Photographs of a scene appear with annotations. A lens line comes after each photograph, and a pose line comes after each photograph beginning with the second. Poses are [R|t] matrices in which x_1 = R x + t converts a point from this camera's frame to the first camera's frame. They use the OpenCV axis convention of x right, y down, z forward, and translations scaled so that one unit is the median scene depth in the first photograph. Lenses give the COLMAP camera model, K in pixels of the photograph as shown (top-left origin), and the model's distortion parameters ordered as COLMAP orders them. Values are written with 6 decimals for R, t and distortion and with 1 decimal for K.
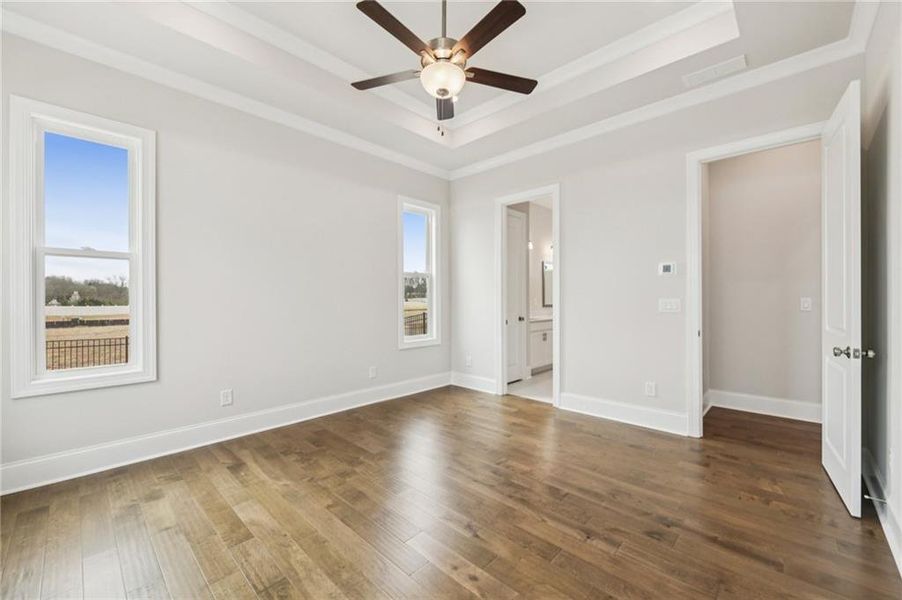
lens RADIAL K [[360.7, 0, 451.0], [0, 360.7, 296.9], [0, 0, 1]] dist [-0.001924, -0.000255]
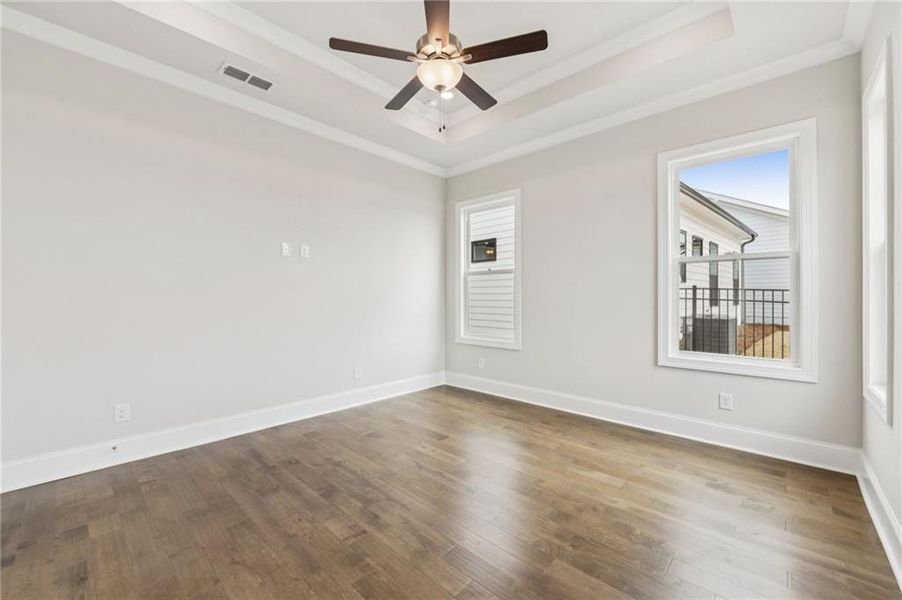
lens RADIAL K [[363.1, 0, 446.5], [0, 363.1, 295.5], [0, 0, 1]] dist [-0.009775, -0.000185]
pose [[-0.999999, 0.001164, 0.001015, -0.033337], [0.001152, 0.999929, -0.011834, 0.007322], [-0.001029, -0.011833, -0.999929, 1.672617]]
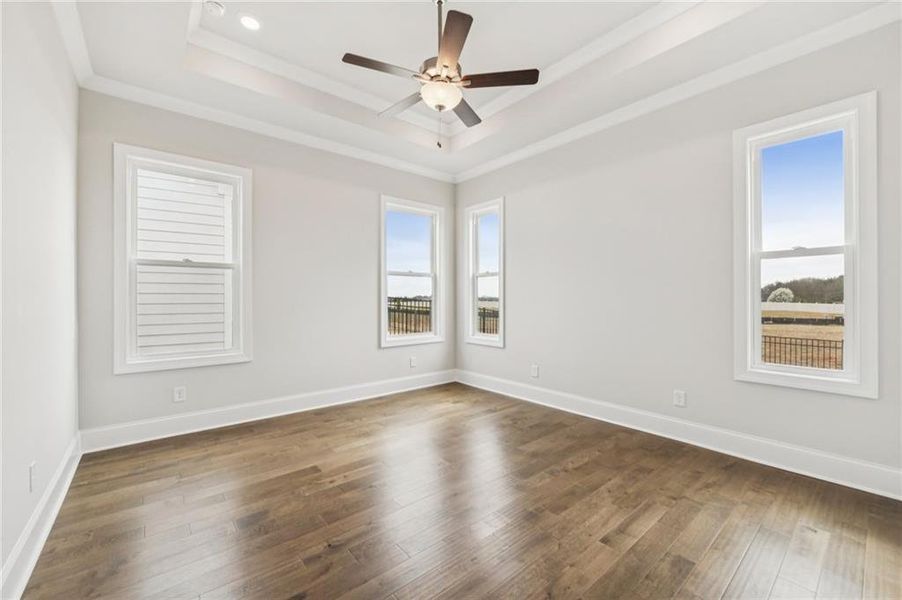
lens RADIAL K [[364.9, 0, 448.8], [0, 364.9, 298.9], [0, 0, 1]] dist [0.008596, -0.000099]
pose [[-0.121325, 0.001714, -0.992611, 0.894846], [0.008749, 0.999962, 0.000657, 0.003352], [0.992574, -0.008605, -0.121335, 0.976278]]
